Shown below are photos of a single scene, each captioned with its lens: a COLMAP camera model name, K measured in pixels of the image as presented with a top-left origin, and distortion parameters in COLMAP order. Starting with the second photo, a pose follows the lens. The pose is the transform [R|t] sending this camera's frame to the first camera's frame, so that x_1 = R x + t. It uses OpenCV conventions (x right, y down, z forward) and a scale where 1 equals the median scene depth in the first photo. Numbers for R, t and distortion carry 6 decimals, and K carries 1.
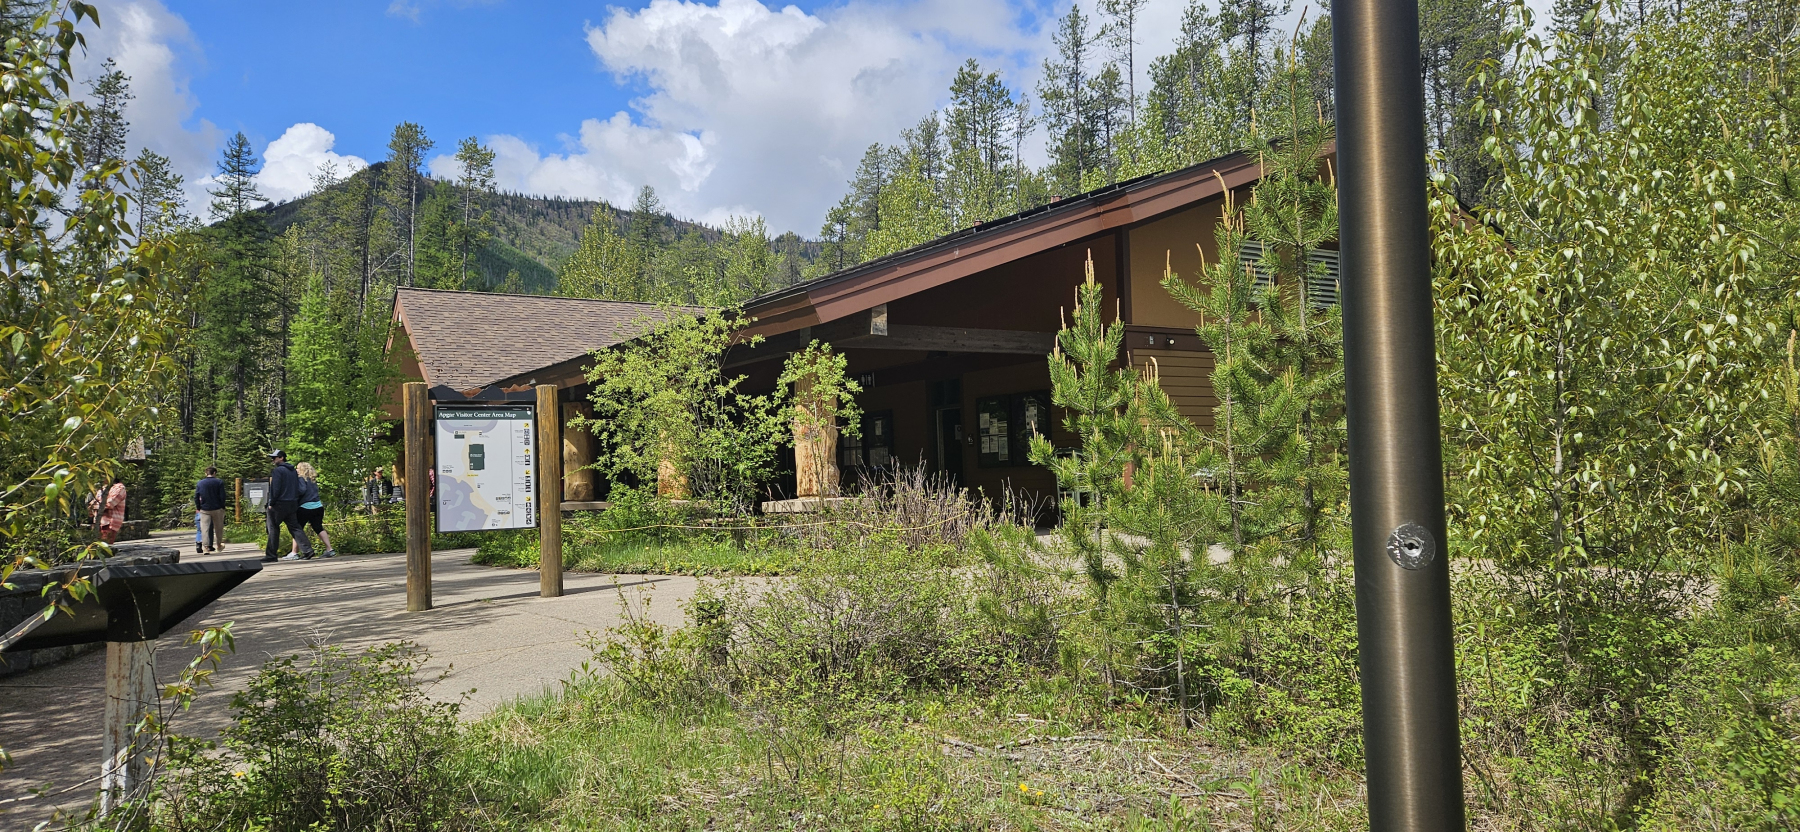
lens RADIAL K [[1117.2, 0, 907.1], [0, 1117.2, 421.0], [0, 0, 1]] dist [0.044728, -0.003247]
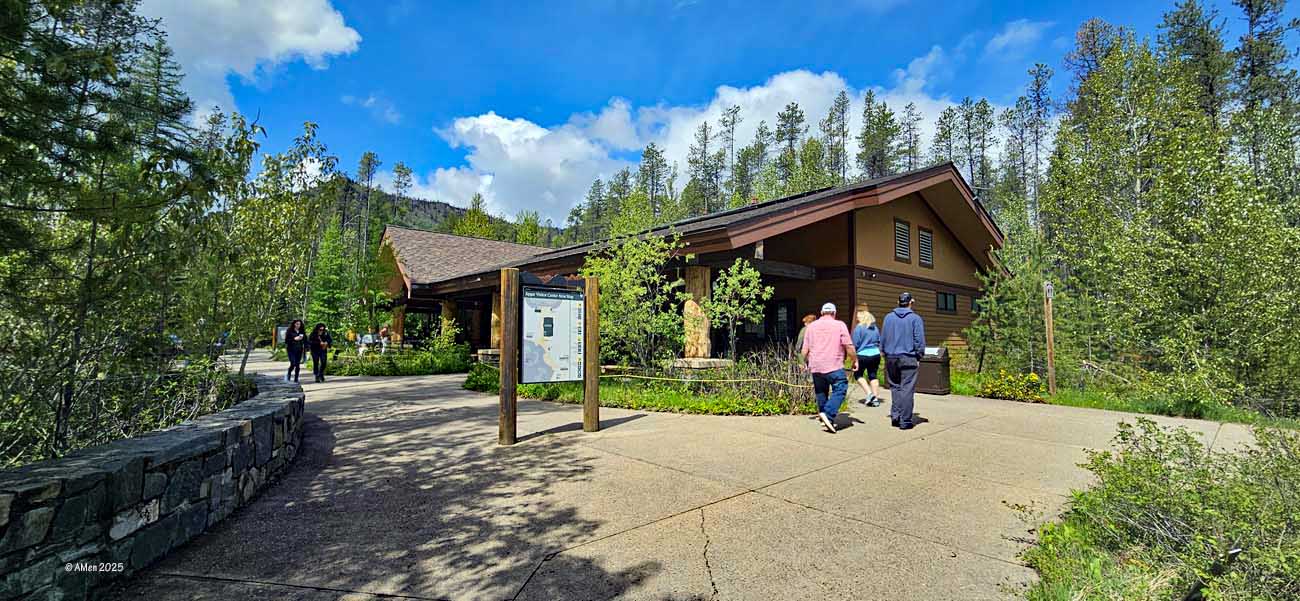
lens RADIAL K [[499.1, 0, 642.8], [0, 499.1, 297.6], [0, 0, 1]] dist [0.003148, 0.000218]
pose [[0.991449, 0.050704, 0.120237, -0.251971], [-0.047296, 0.998399, -0.031032, 0.007692], [-0.121618, 0.025079, 0.992260, 0.291823]]
